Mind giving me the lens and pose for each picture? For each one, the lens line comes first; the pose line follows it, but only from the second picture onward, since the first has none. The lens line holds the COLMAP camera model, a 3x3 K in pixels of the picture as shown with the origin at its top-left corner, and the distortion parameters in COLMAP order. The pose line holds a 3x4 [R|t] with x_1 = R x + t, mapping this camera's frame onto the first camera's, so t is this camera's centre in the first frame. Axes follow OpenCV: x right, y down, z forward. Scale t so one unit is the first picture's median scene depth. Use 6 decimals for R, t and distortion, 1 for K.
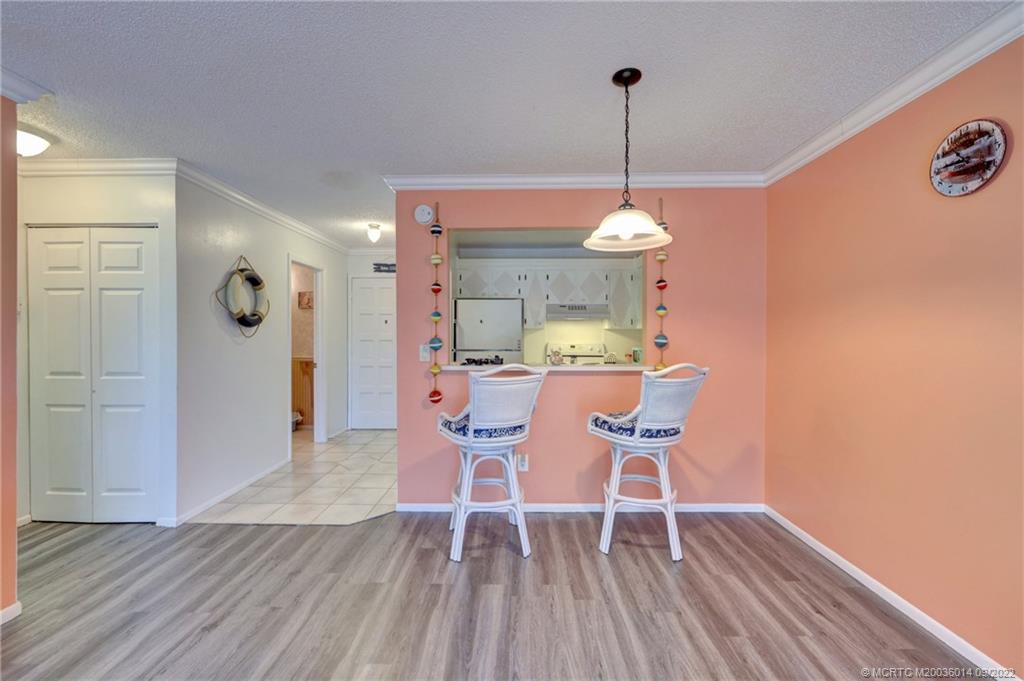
lens RADIAL K [[424.9, 0, 511.1], [0, 424.9, 338.6], [0, 0, 1]] dist [-0.000600, -0.000694]
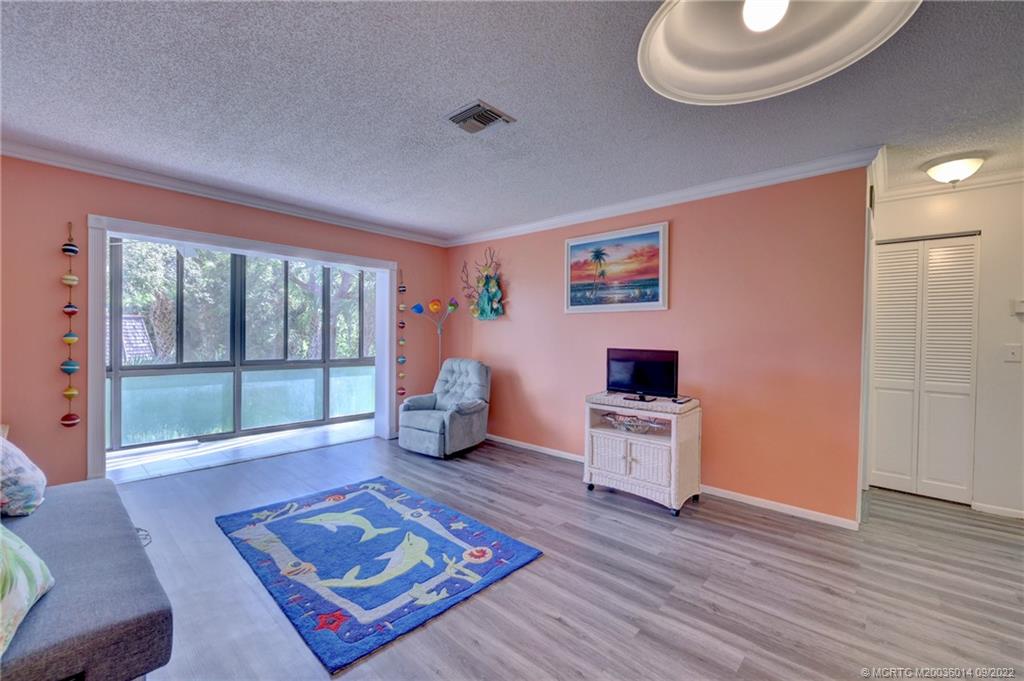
lens RADIAL K [[424.9, 0, 511.1], [0, 424.9, 338.6], [0, 0, 1]] dist [-0.000600, -0.000694]
pose [[-0.659801, -0.005915, -0.751417, 0.430577], [-0.021267, 0.999715, 0.010804, 0.015255], [0.751139, 0.023109, -0.659739, 0.691468]]
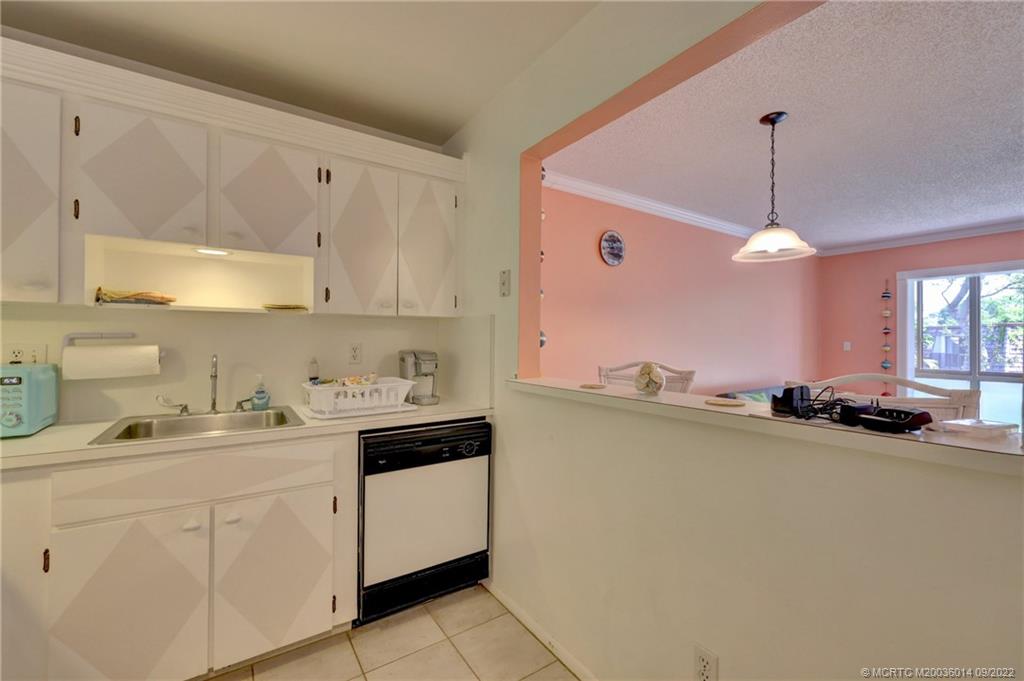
lens RADIAL K [[424.9, 0, 511.1], [0, 424.9, 338.6], [0, 0, 1]] dist [-0.000600, -0.000694]
pose [[-0.567987, -0.001187, 0.823037, -0.189306], [0.001732, 0.999995, 0.002637, 0.002758], [-0.823036, 0.002924, -0.567982, 1.459034]]
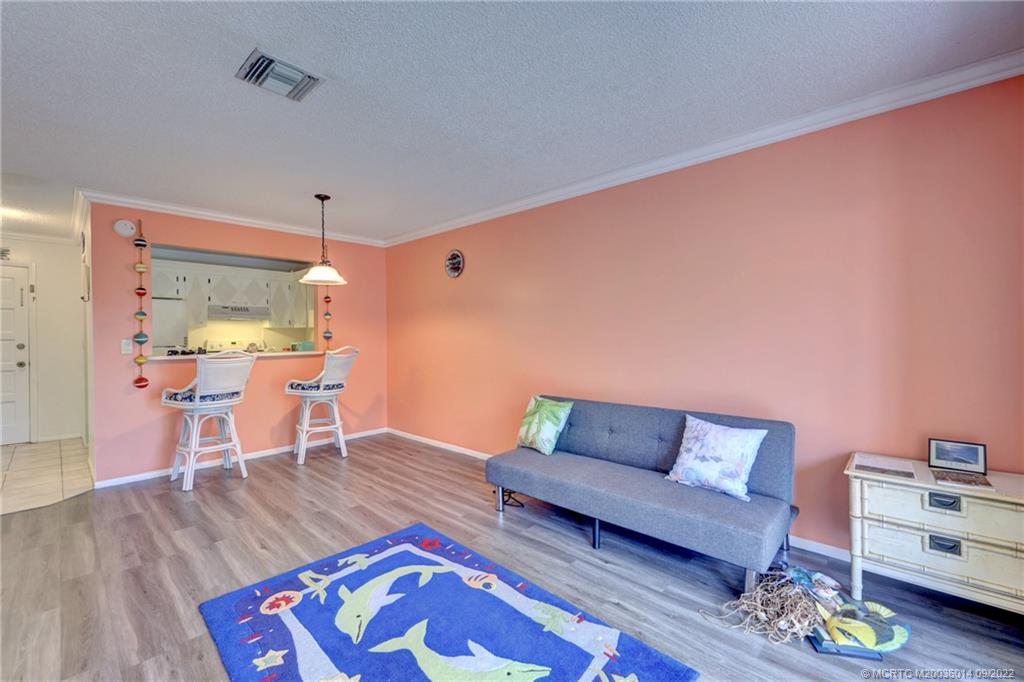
lens RADIAL K [[426.6, 0, 509.2], [0, 426.6, 338.9], [0, 0, 1]] dist [-0.001032, -0.000195]
pose [[0.672106, -0.011829, 0.740360, -0.383443], [0.012360, 0.999912, 0.004755, 0.021489], [-0.740352, 0.005955, 0.672194, -0.592102]]
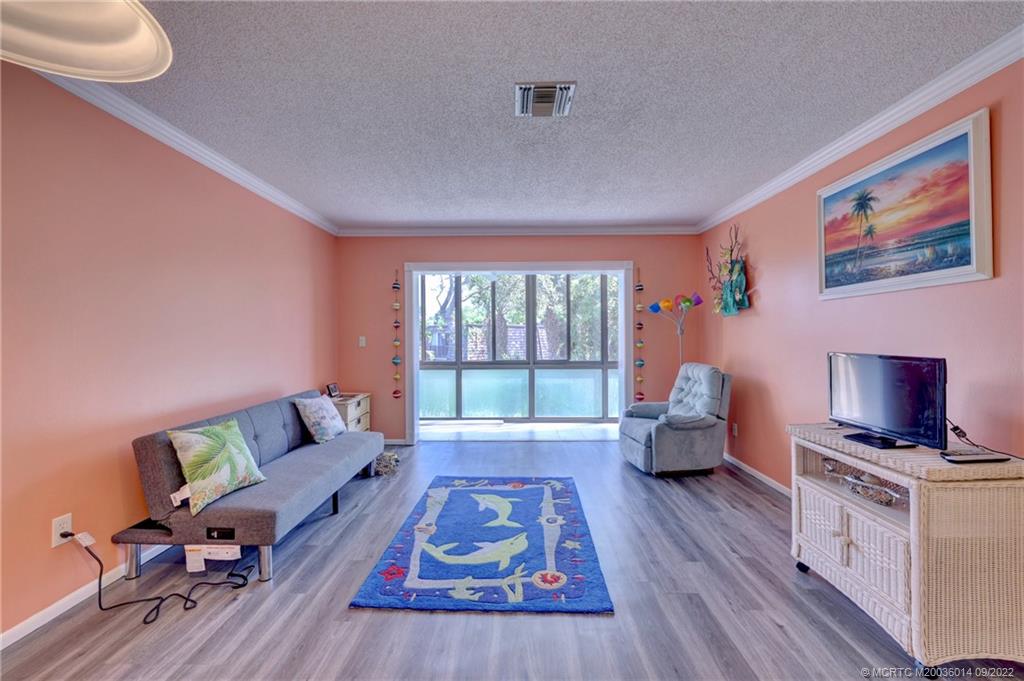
lens RADIAL K [[424.9, 0, 511.1], [0, 424.9, 338.6], [0, 0, 1]] dist [-0.000600, -0.000694]
pose [[-0.999991, 0.003848, -0.001573, -0.068686], [0.003829, 0.999918, 0.012239, 0.014130], [0.001620, 0.012233, -0.999924, 0.843571]]
